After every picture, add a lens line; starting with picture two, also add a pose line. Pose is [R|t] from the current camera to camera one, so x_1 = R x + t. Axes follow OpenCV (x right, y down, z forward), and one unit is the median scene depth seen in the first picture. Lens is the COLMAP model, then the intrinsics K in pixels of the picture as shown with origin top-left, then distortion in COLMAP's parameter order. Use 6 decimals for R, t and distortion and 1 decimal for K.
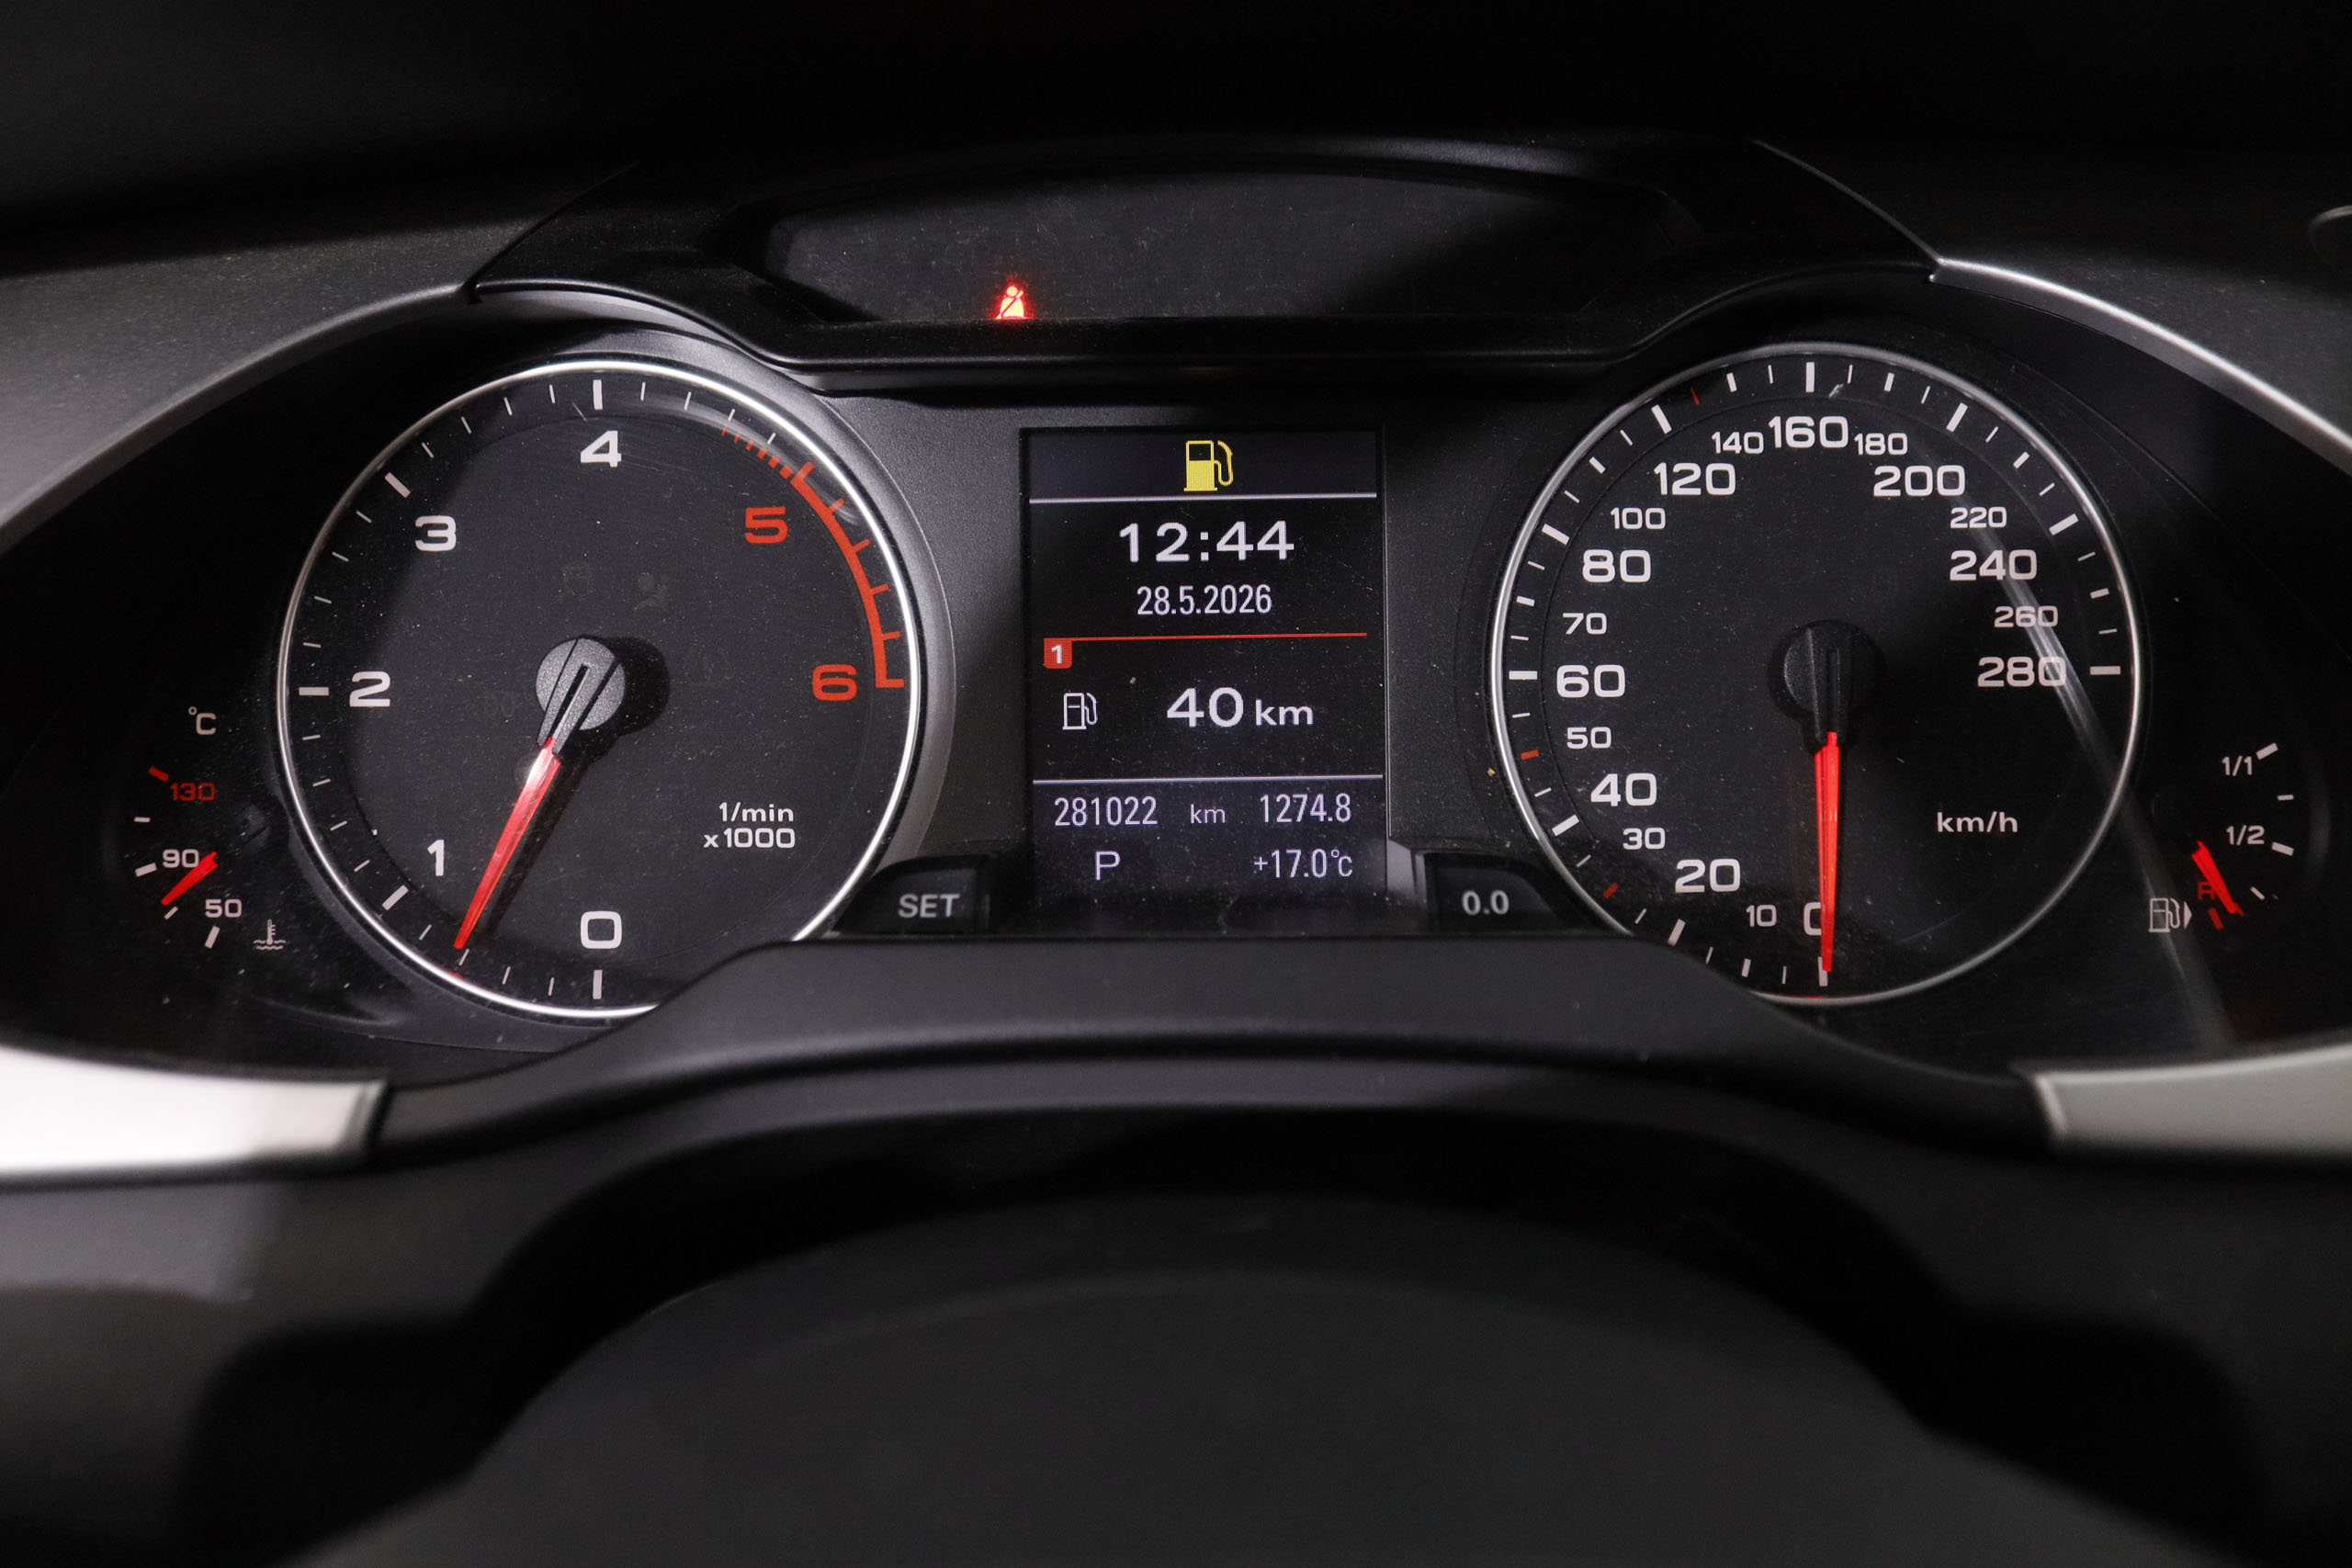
lens RADIAL K [[1936.6, 0, 1176.0], [0, 1936.6, 784.0], [0, 0, 1]] dist [-0.183905, 0.156281]
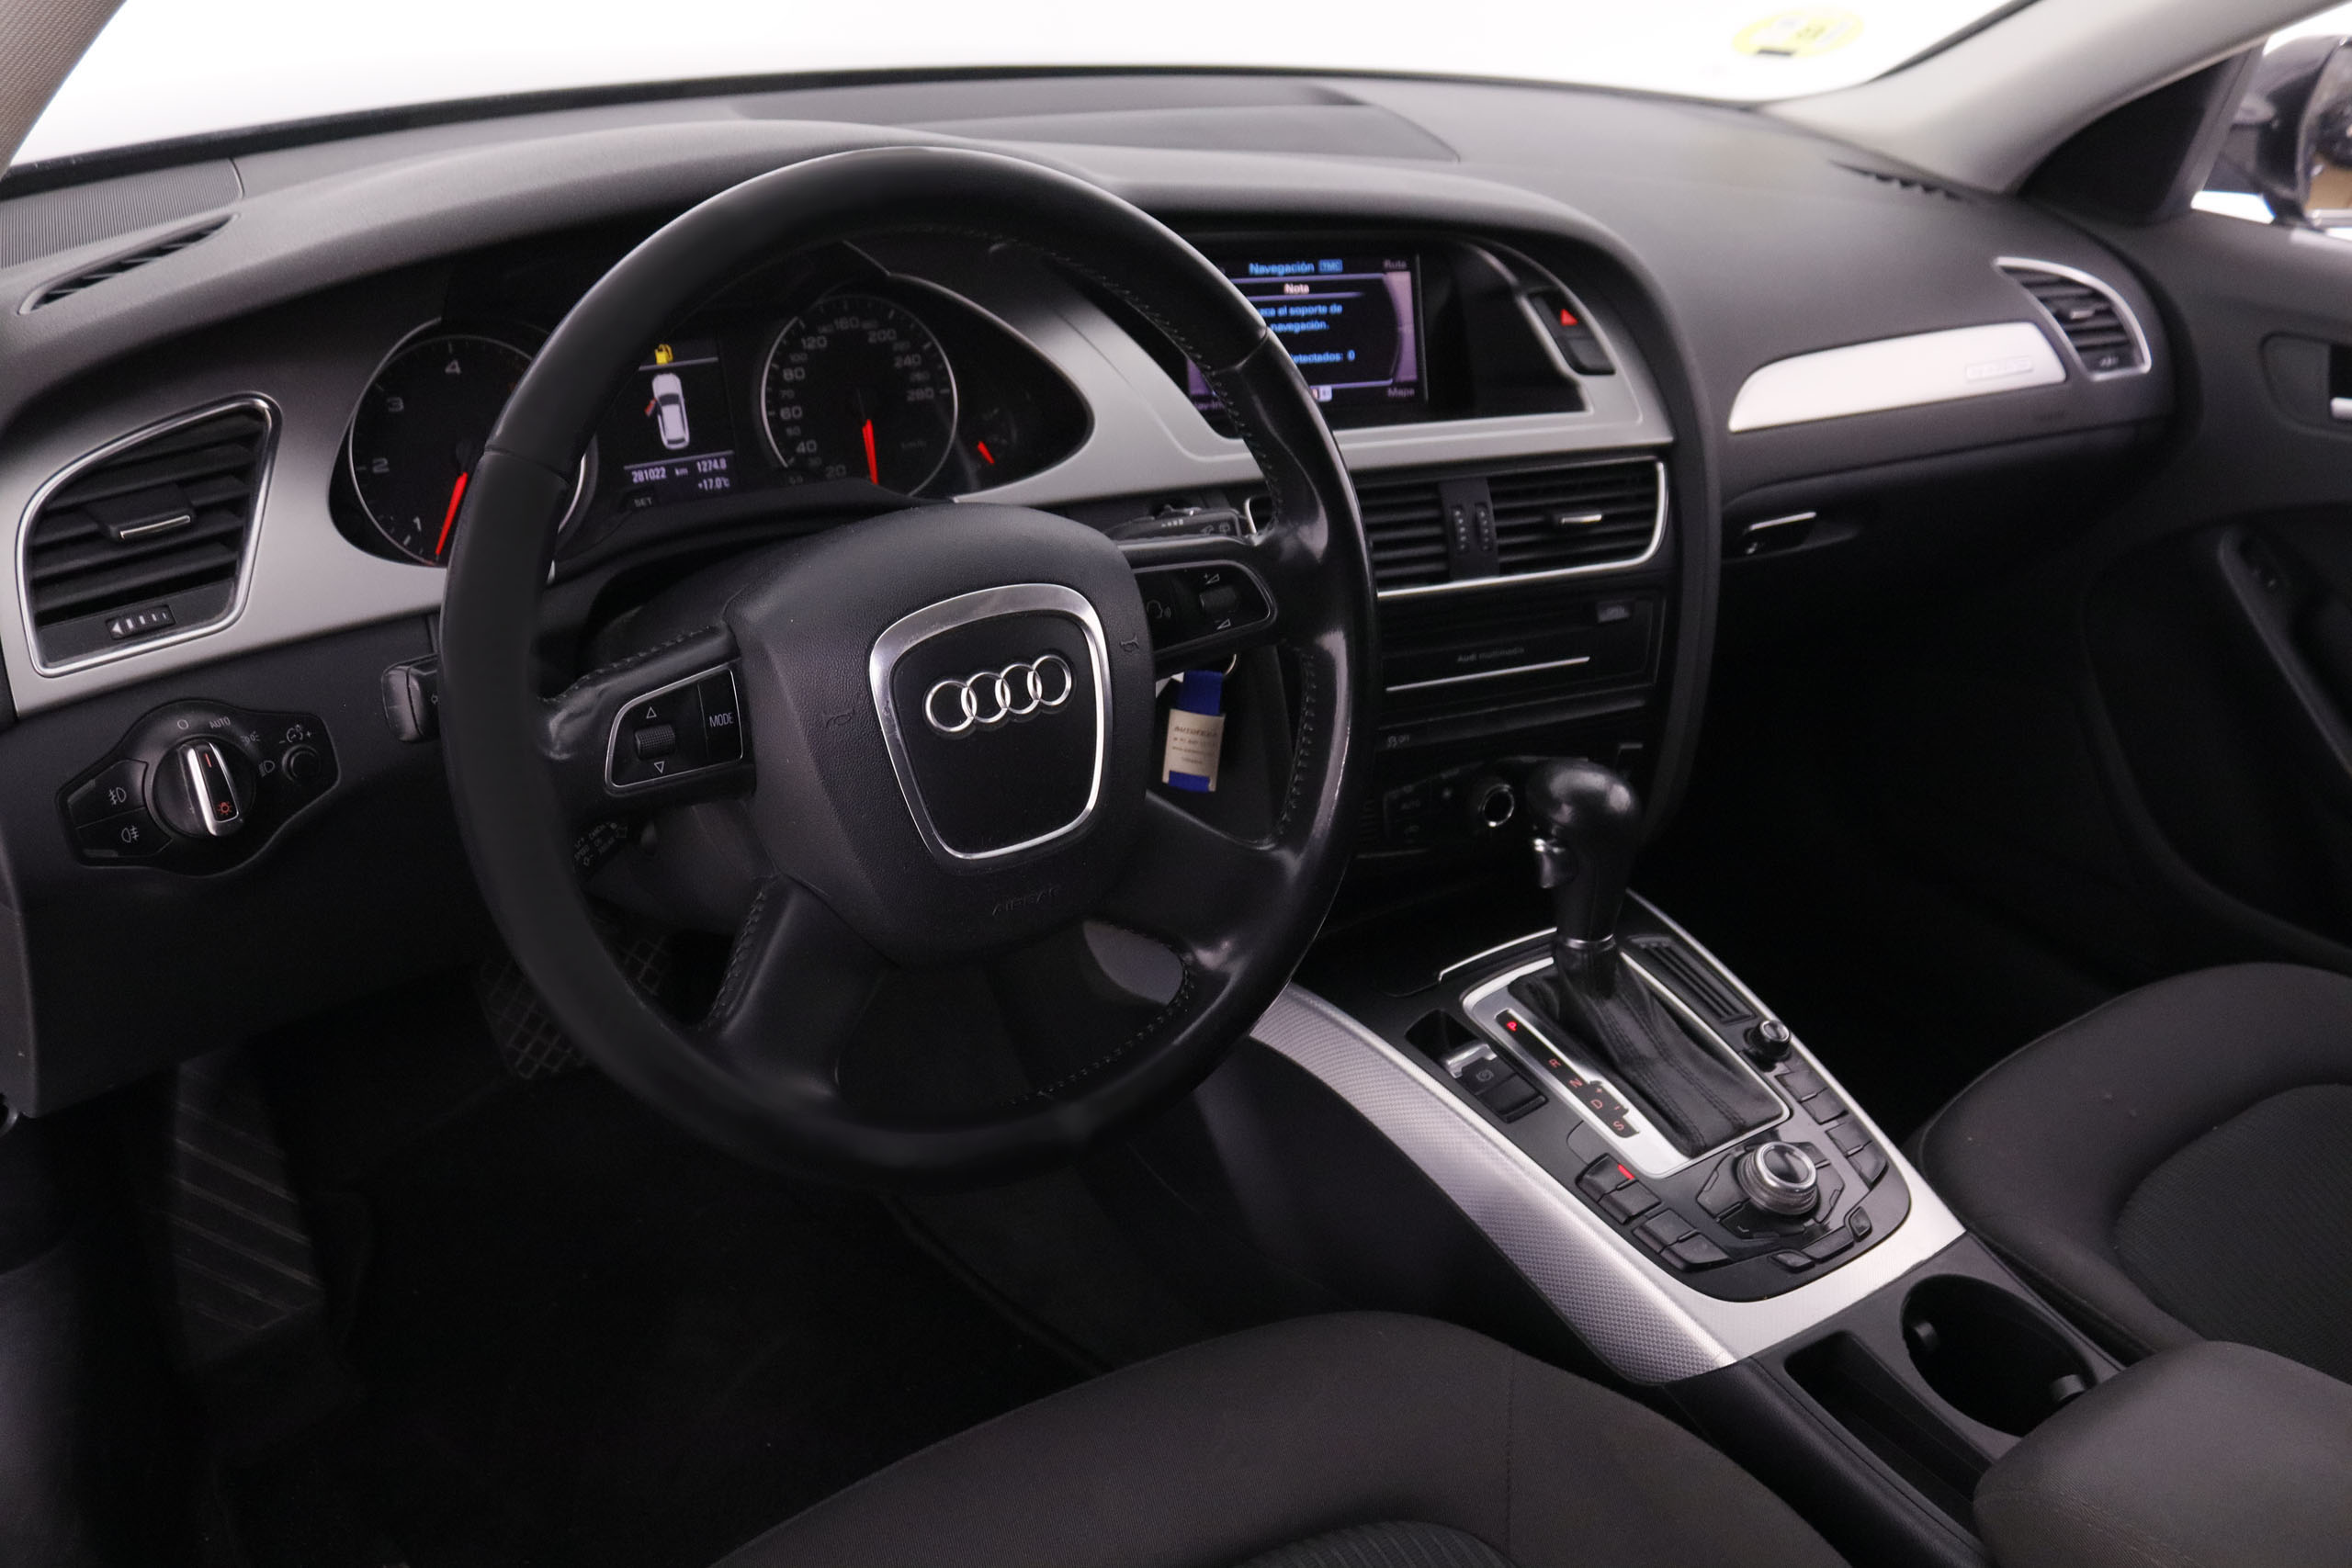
lens RADIAL K [[2079.6, 0, 1176.0], [0, 2079.6, 784.0], [0, 0, 1]] dist [-0.172668, 0.169327]
pose [[0.810043, -0.197605, 0.552071, -1.210682], [0.128582, 0.978451, 0.161555, 0.074008], [-0.572099, -0.059880, 0.817996, -2.059296]]
